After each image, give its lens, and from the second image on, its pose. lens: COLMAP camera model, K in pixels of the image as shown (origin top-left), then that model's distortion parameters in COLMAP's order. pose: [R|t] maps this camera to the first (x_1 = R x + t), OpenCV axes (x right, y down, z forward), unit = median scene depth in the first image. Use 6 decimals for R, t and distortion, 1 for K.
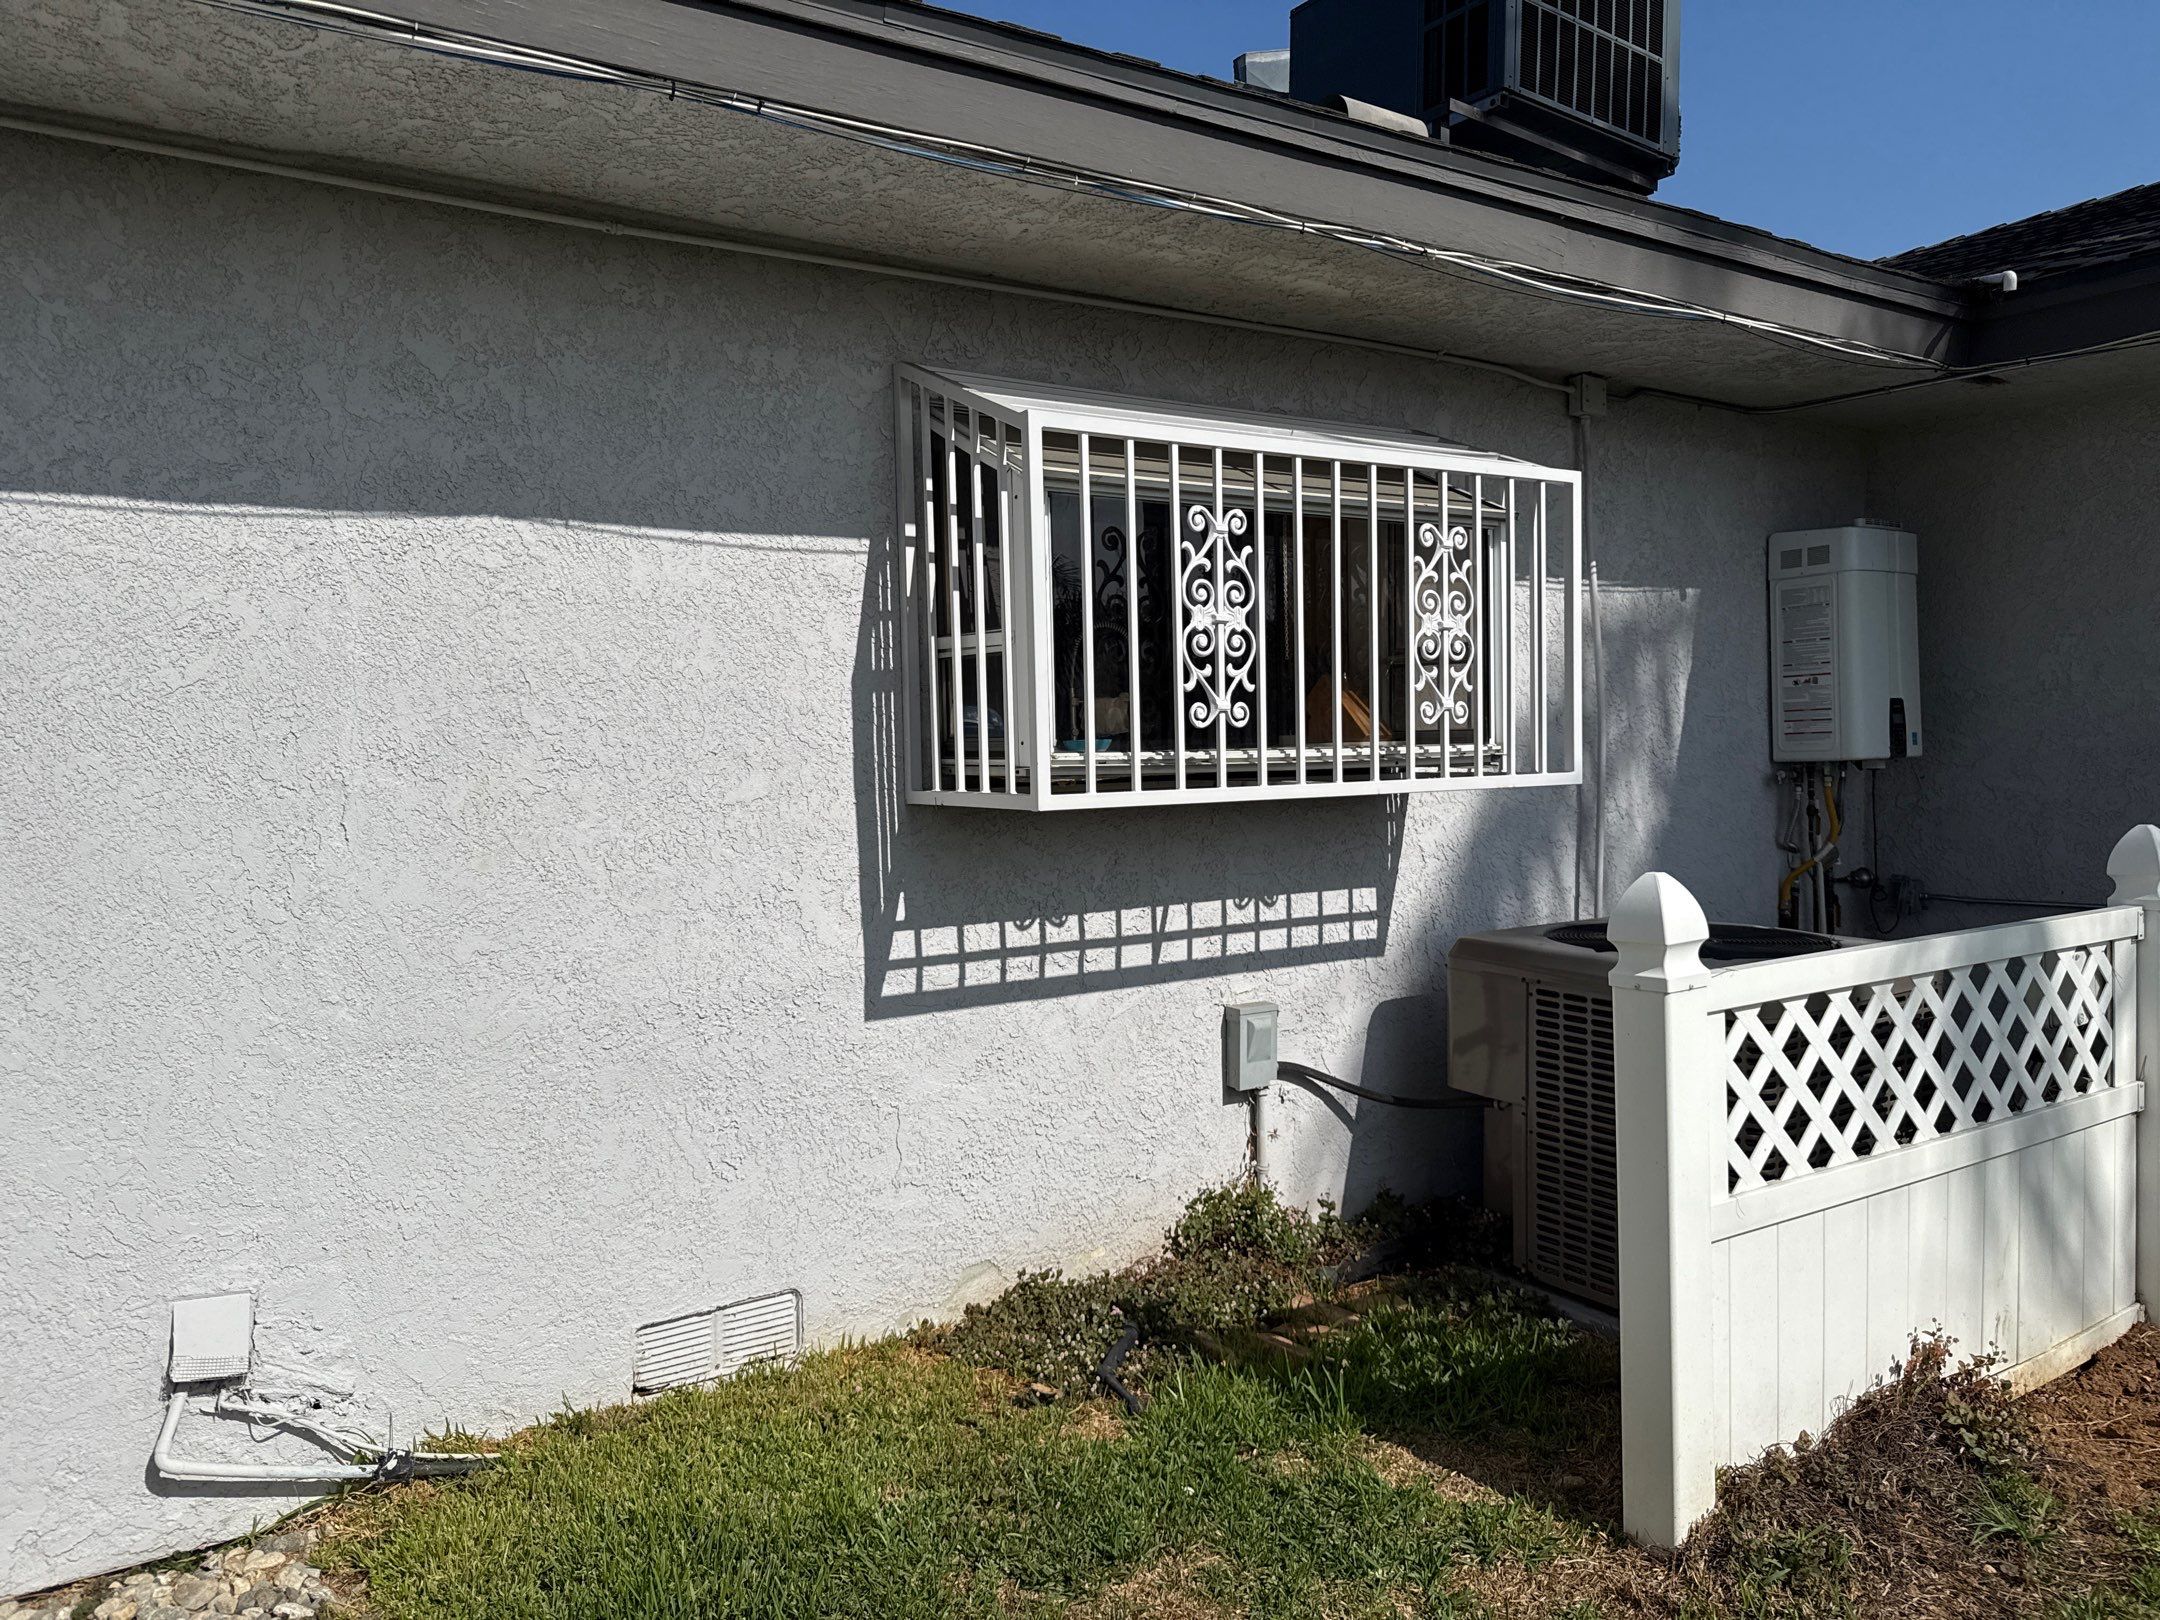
lens RADIAL K [[1573.7, 0, 1048.1], [0, 1573.7, 842.1], [0, 0, 1]] dist [0.060218, -0.084074]
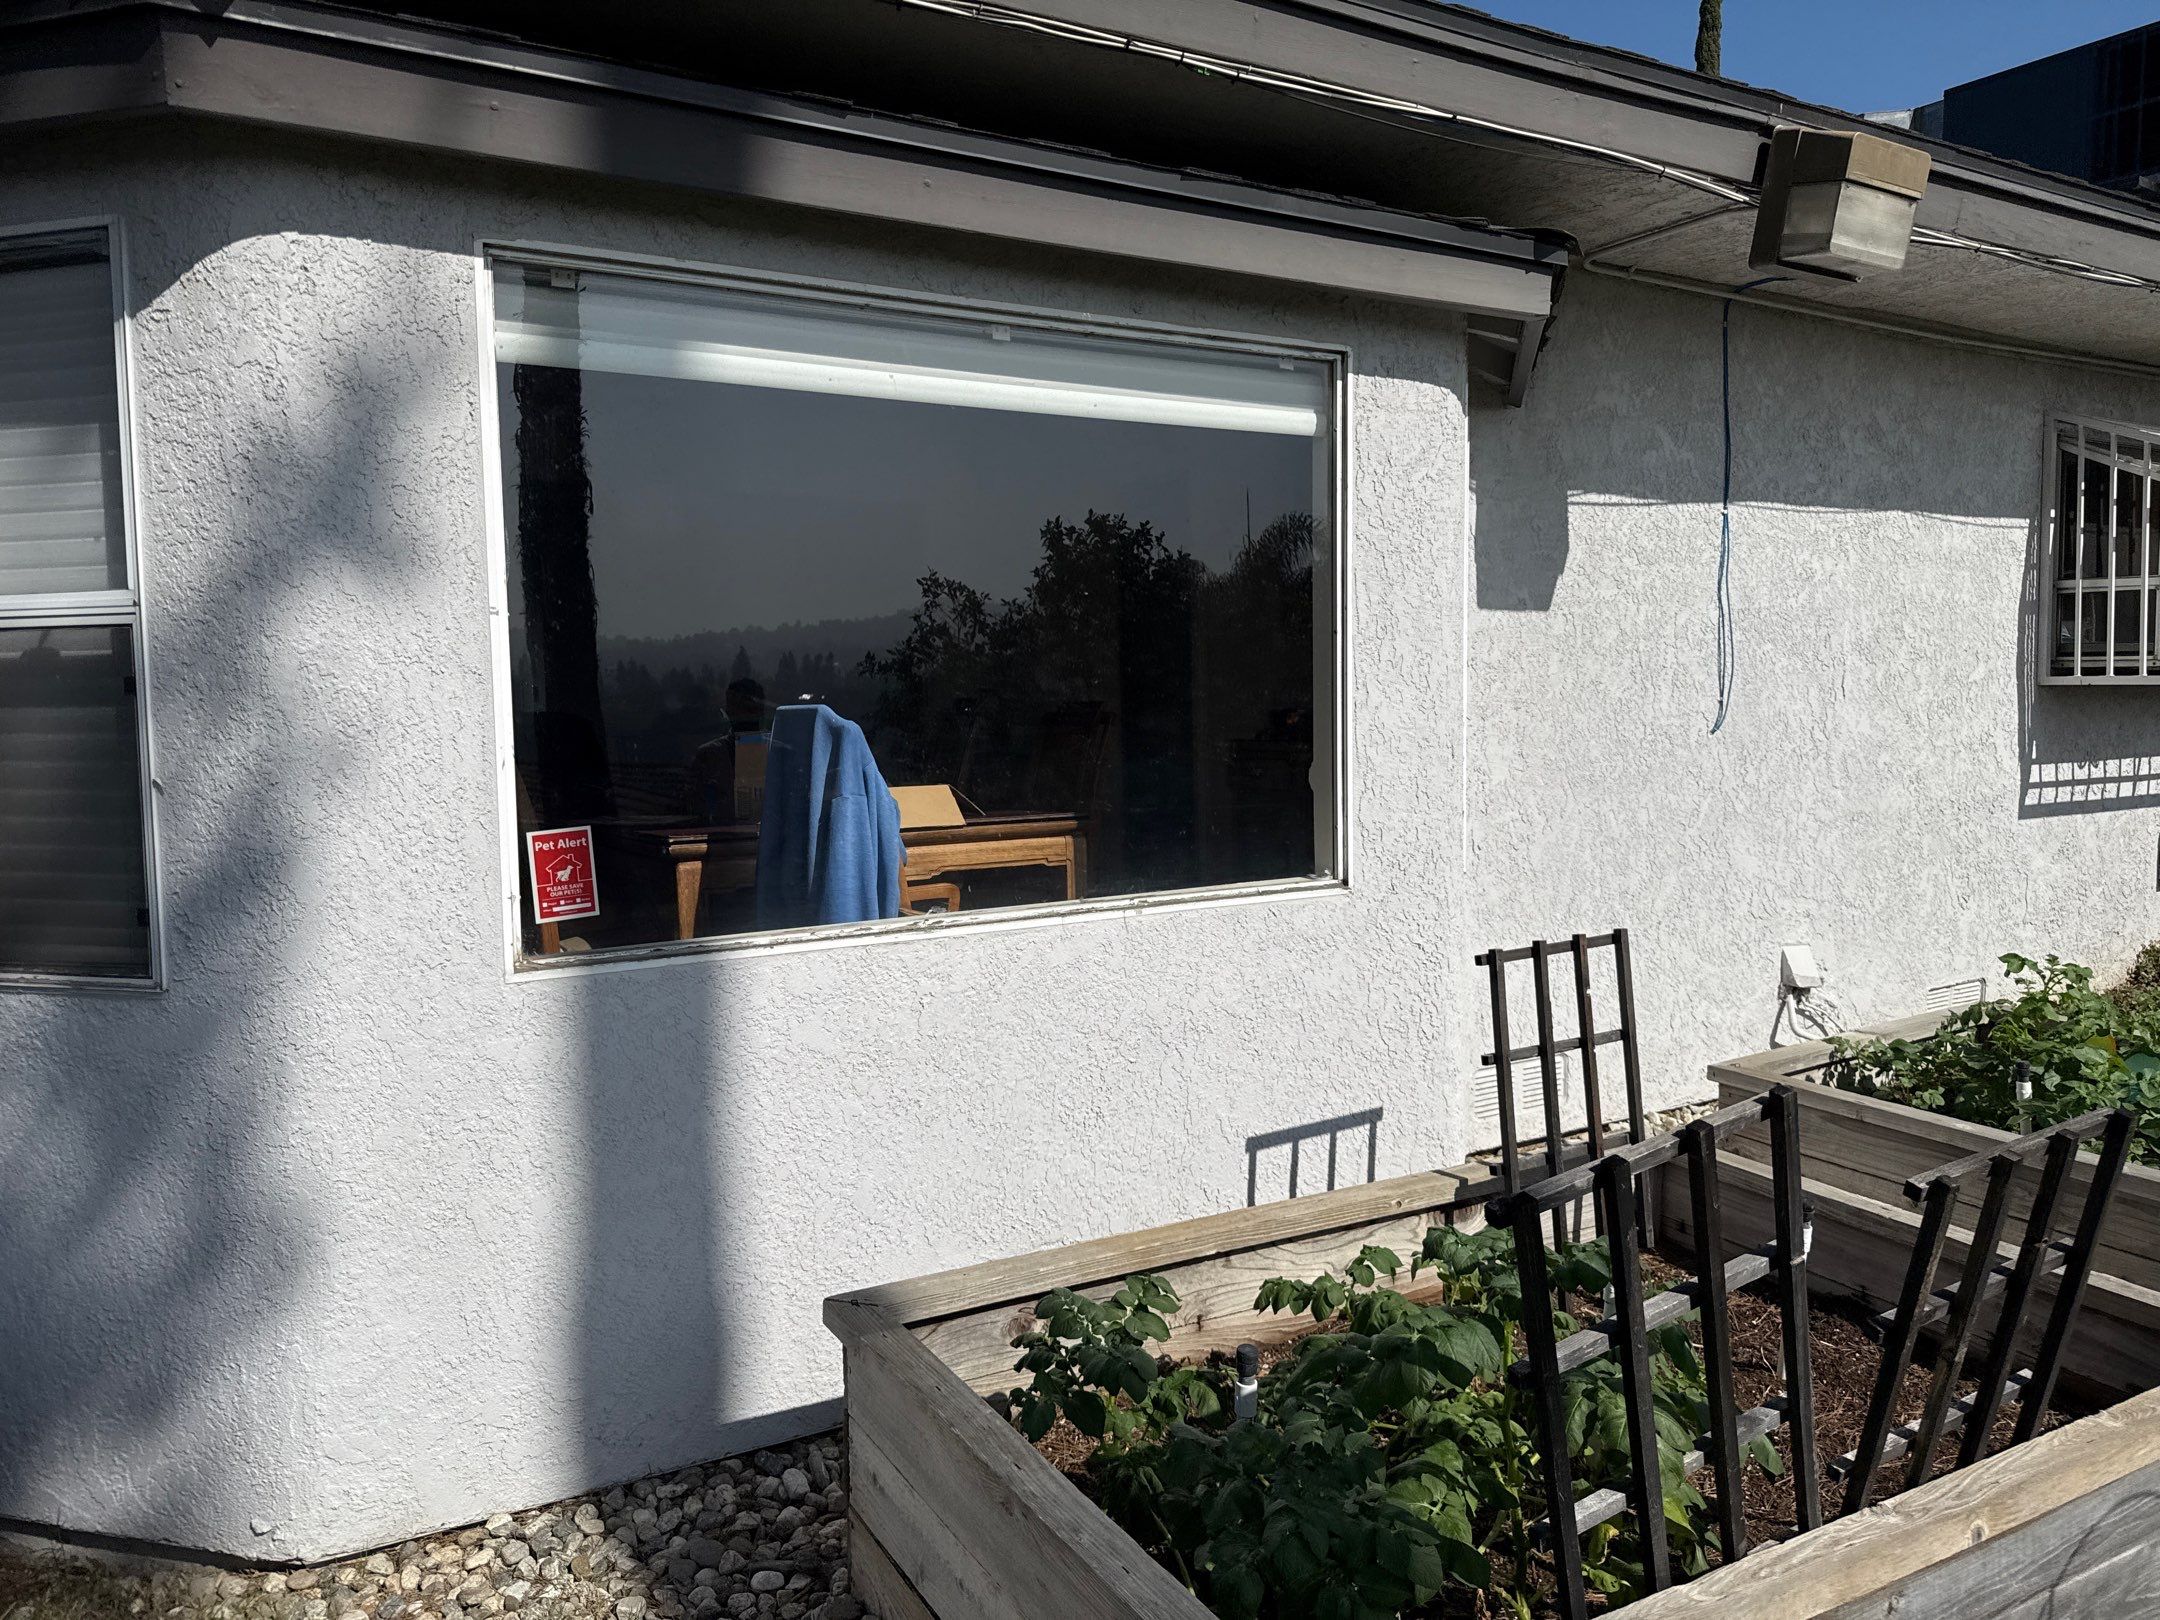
lens RADIAL K [[1577.8, 0, 1083.6], [0, 1577.8, 773.1], [0, 0, 1]] dist [-0.004381, -0.000198]
pose [[0.997936, 0.029867, -0.056849, -1.012333], [-0.028618, 0.999333, 0.022663, 0.058783], [0.057488, -0.020989, 0.998126, -0.683874]]
